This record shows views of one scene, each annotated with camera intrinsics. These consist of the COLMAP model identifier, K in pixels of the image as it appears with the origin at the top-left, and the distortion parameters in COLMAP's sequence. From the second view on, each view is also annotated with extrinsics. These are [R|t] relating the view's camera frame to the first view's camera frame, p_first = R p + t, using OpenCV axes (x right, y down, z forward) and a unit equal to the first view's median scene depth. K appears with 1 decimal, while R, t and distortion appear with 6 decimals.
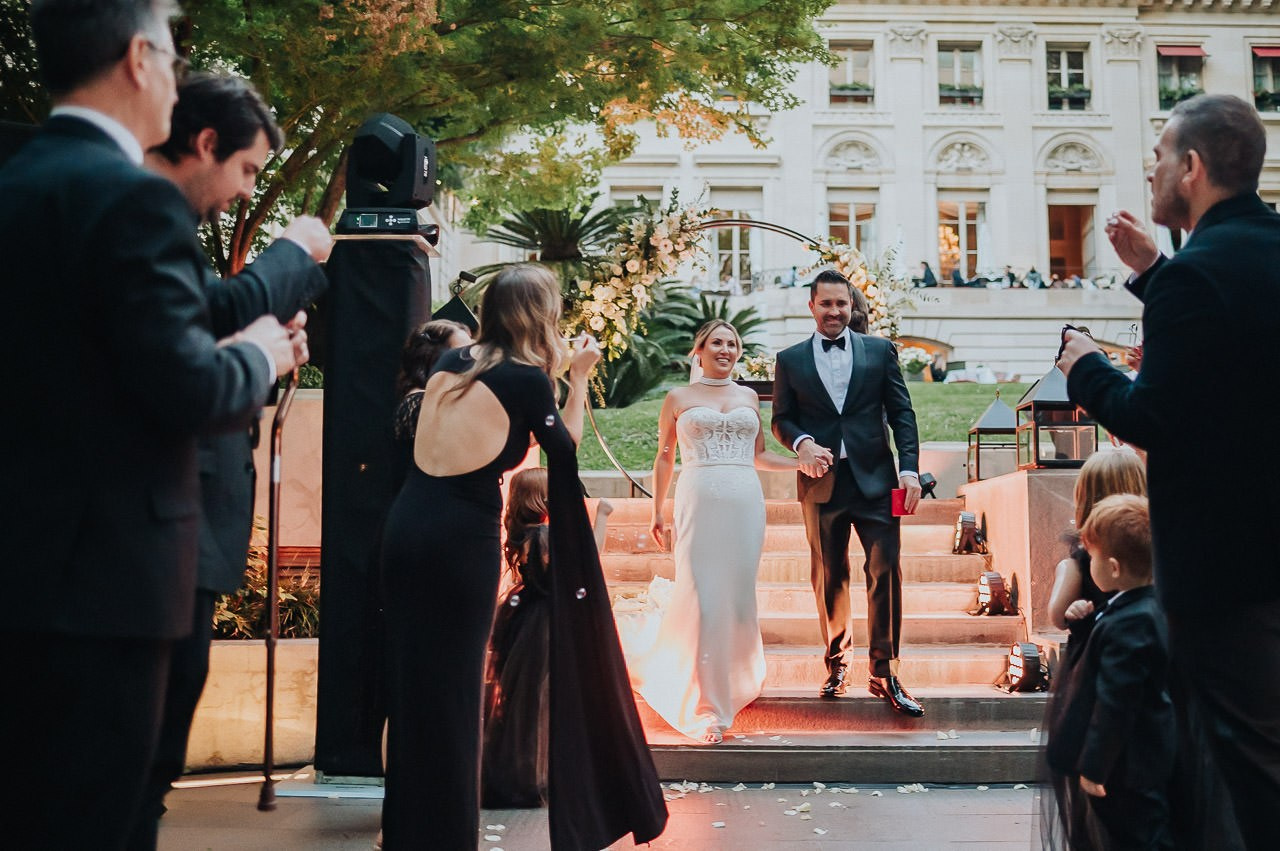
lens RADIAL K [[1317.5, 0, 709.5], [0, 1317.5, 386.6], [0, 0, 1]] dist [-0.079228, 0.032983]
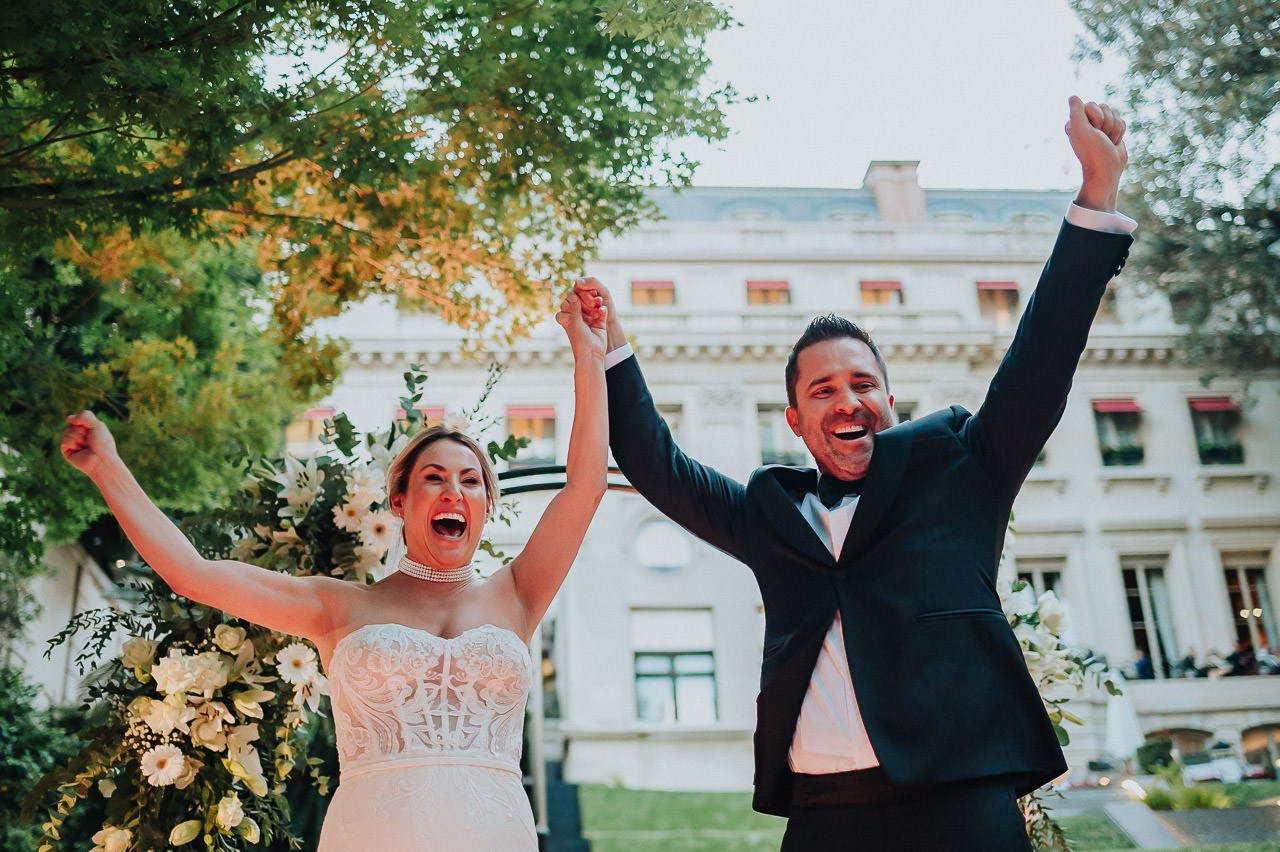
lens RADIAL K [[1323.2, 0, 627.0], [0, 1323.2, 430.0], [0, 0, 1]] dist [-0.087746, 0.041428]
pose [[0.995368, -0.014534, 0.095034, -0.000784], [0.039315, 0.963611, -0.264403, -0.024415], [-0.087733, 0.266914, 0.959719, 0.416996]]
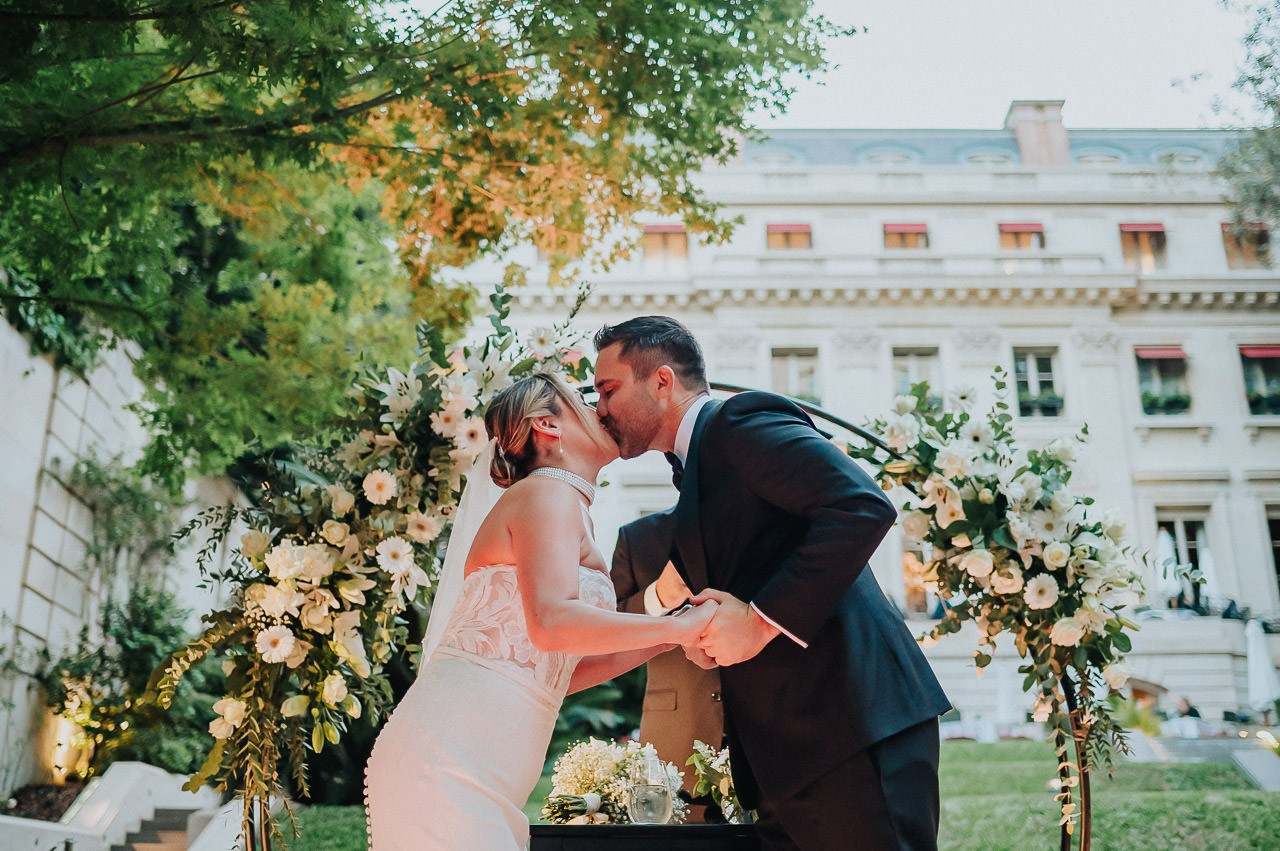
lens RADIAL K [[1316.8, 0, 630.8], [0, 1316.8, 421.9], [0, 0, 1]] dist [-0.087795, 0.051633]
pose [[0.999924, -0.009053, -0.008324, 0.009304], [0.006867, 0.972497, -0.232813, -0.014998], [0.010202, 0.232739, 0.972486, 0.405049]]
